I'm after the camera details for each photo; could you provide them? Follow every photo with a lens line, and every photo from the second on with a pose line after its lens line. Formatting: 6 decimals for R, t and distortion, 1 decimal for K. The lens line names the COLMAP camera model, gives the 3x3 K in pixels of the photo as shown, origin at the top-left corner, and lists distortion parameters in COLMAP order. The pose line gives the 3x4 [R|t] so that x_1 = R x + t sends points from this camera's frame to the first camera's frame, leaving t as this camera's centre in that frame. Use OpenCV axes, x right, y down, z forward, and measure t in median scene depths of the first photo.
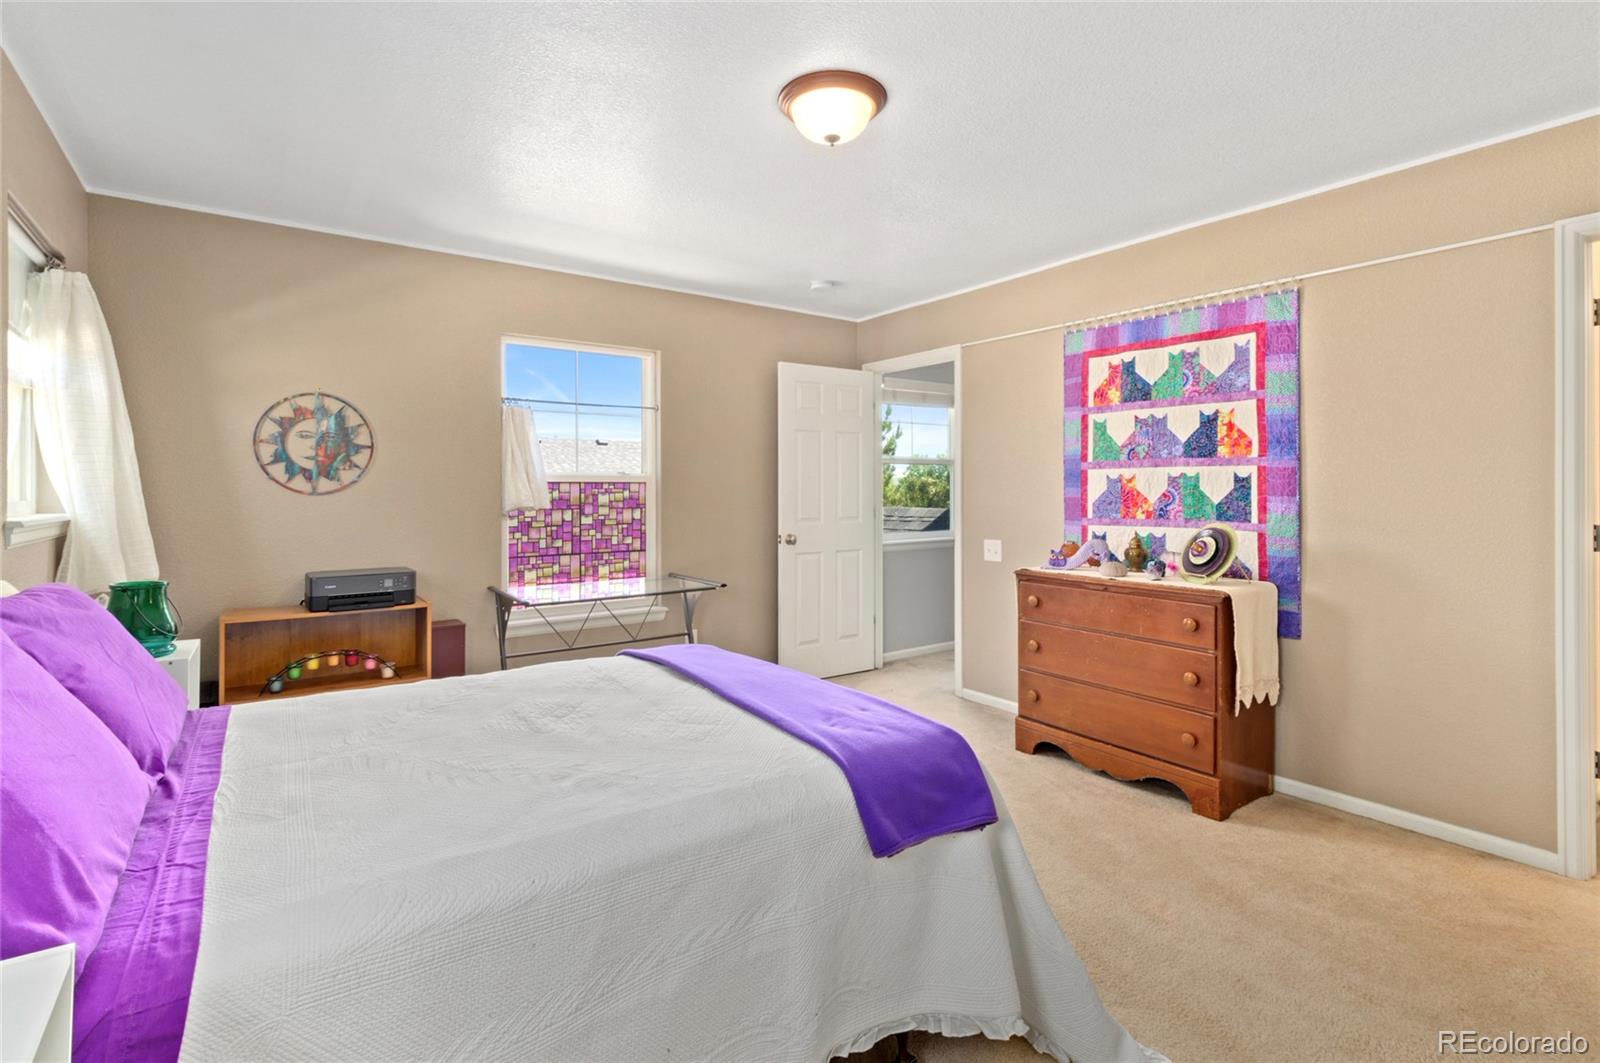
lens RADIAL K [[725.4, 0, 763.5], [0, 725.4, 485.1], [0, 0, 1]] dist [-0.002959, -0.000666]
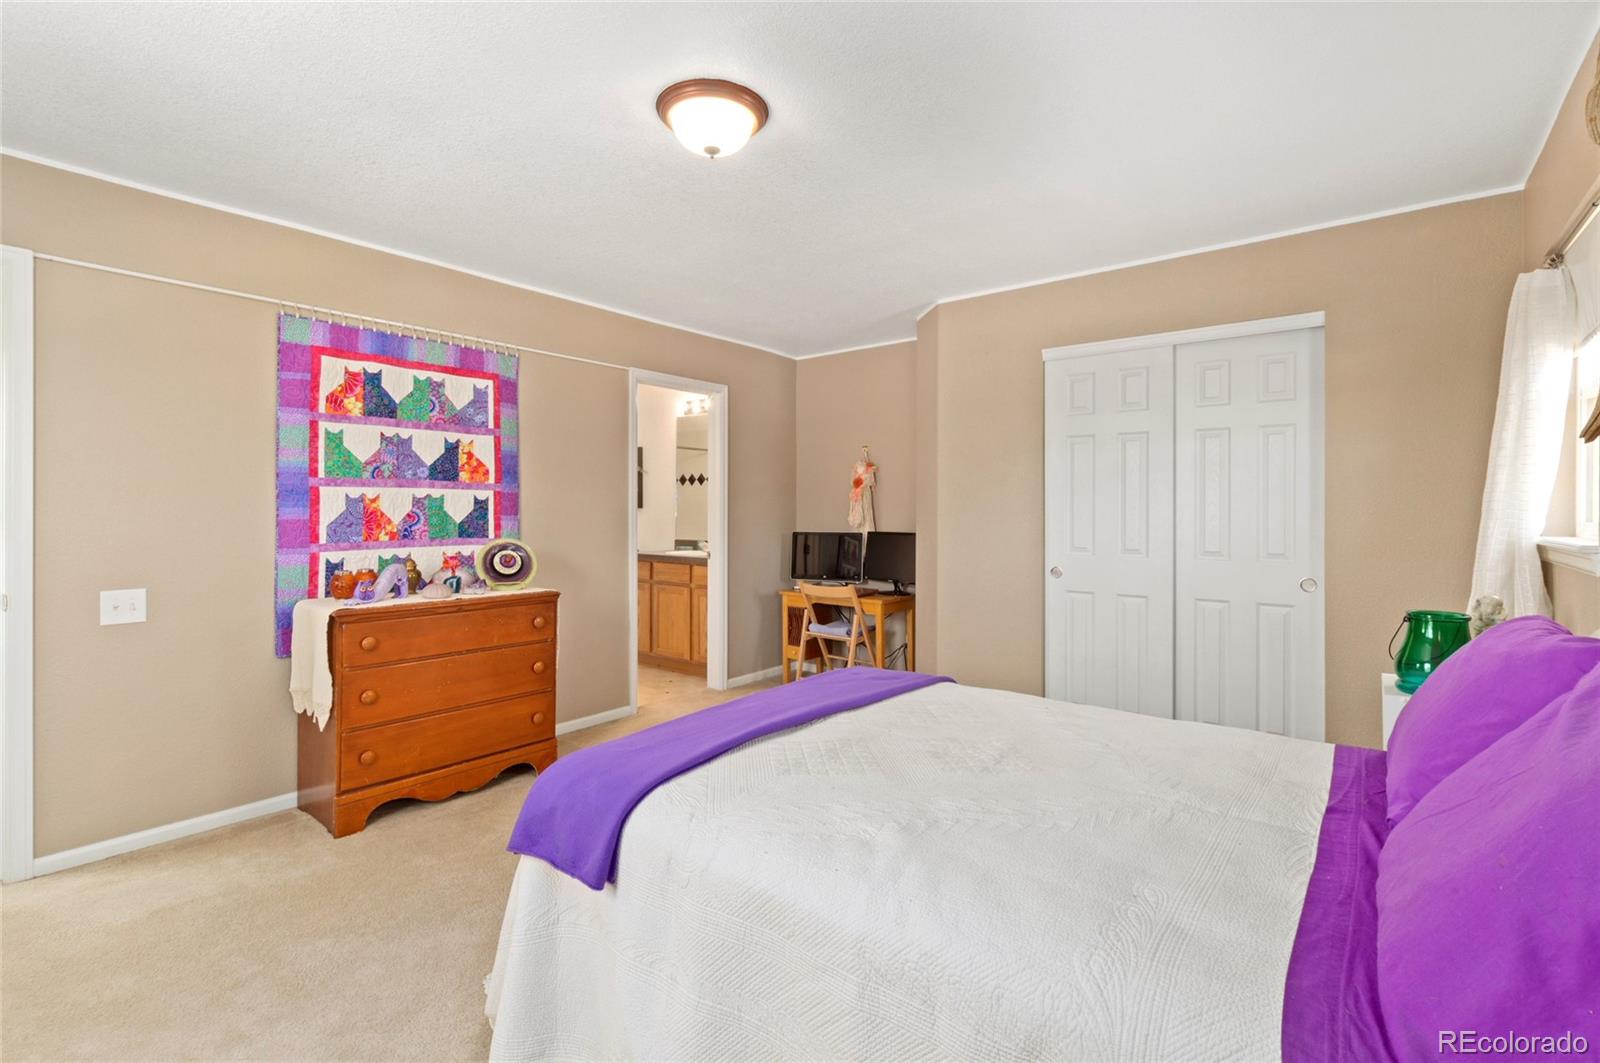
lens RADIAL K [[725.4, 0, 798.2], [0, 725.4, 520.8], [0, 0, 1]] dist [-0.002959, -0.000666]
pose [[-0.286289, -0.009140, 0.958100, -0.566064], [-0.002914, 0.999958, 0.008669, 0.010615], [-0.958139, -0.000310, -0.286303, 0.767641]]
